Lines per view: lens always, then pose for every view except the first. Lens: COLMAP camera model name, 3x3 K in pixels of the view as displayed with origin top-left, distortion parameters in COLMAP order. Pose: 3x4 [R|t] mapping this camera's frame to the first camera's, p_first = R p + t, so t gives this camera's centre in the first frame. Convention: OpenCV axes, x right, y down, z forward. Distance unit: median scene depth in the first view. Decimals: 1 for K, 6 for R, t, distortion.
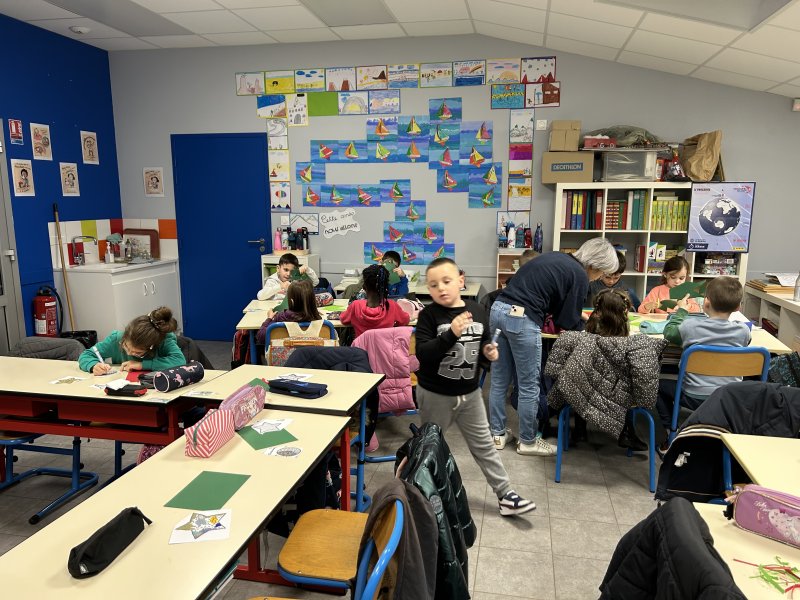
lens RADIAL K [[603.5, 0, 403.5], [0, 603.5, 305.7], [0, 0, 1]] dist [0.028656, -0.039443]
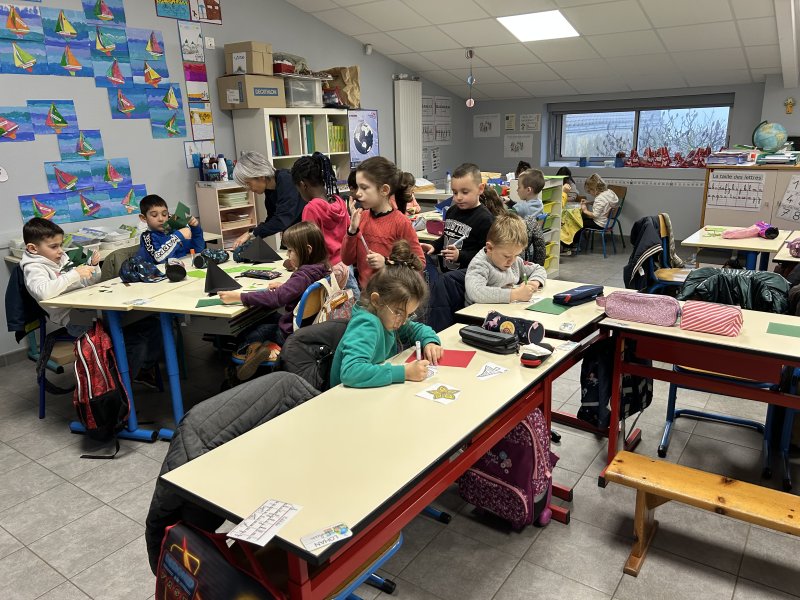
lens RADIAL K [[603.5, 0, 404.7], [0, 603.5, 299.1], [0, 0, 1]] dist [0.028656, -0.039443]
pose [[0.401795, -0.259887, 0.878077, -0.538535], [0.185677, 0.962086, 0.199788, -0.053770], [-0.896708, 0.082765, 0.434817, 0.359767]]
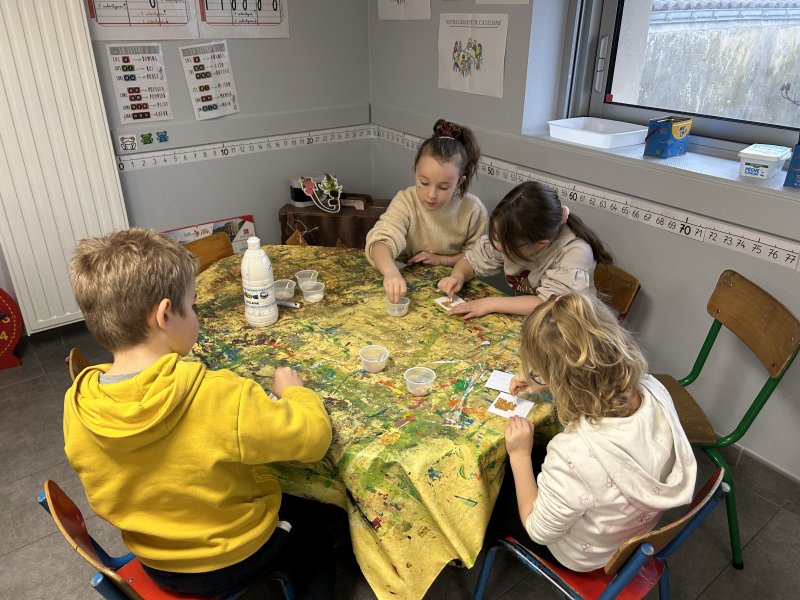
lens RADIAL K [[603.5, 0, 400.6], [0, 603.5, 302.7], [0, 0, 1]] dist [0.028656, -0.039443]
pose [[0.675243, -0.319817, 0.664653, 0.554824], [0.122998, 0.937314, 0.326058, -0.047672], [-0.727267, -0.138417, 0.672252, 0.435412]]
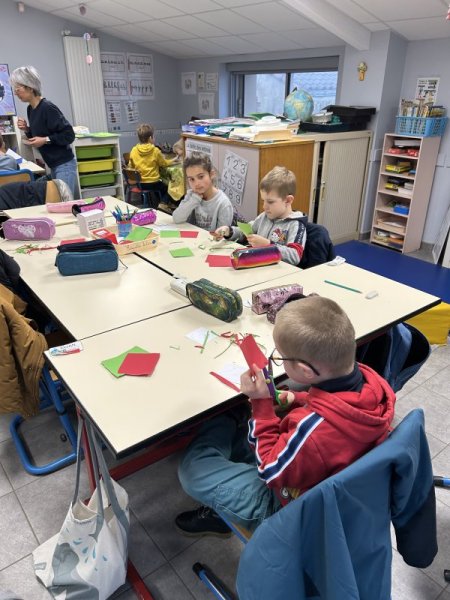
lens RADIAL K [[452.6, 0, 228.6], [0, 452.6, 299.5], [0, 0, 1]] dist [0.028656, -0.039443]
pose [[0.636018, -0.326235, 0.699323, -0.030950], [0.126751, 0.938098, 0.322346, 0.037950], [-0.761193, -0.116378, 0.637997, -0.149764]]
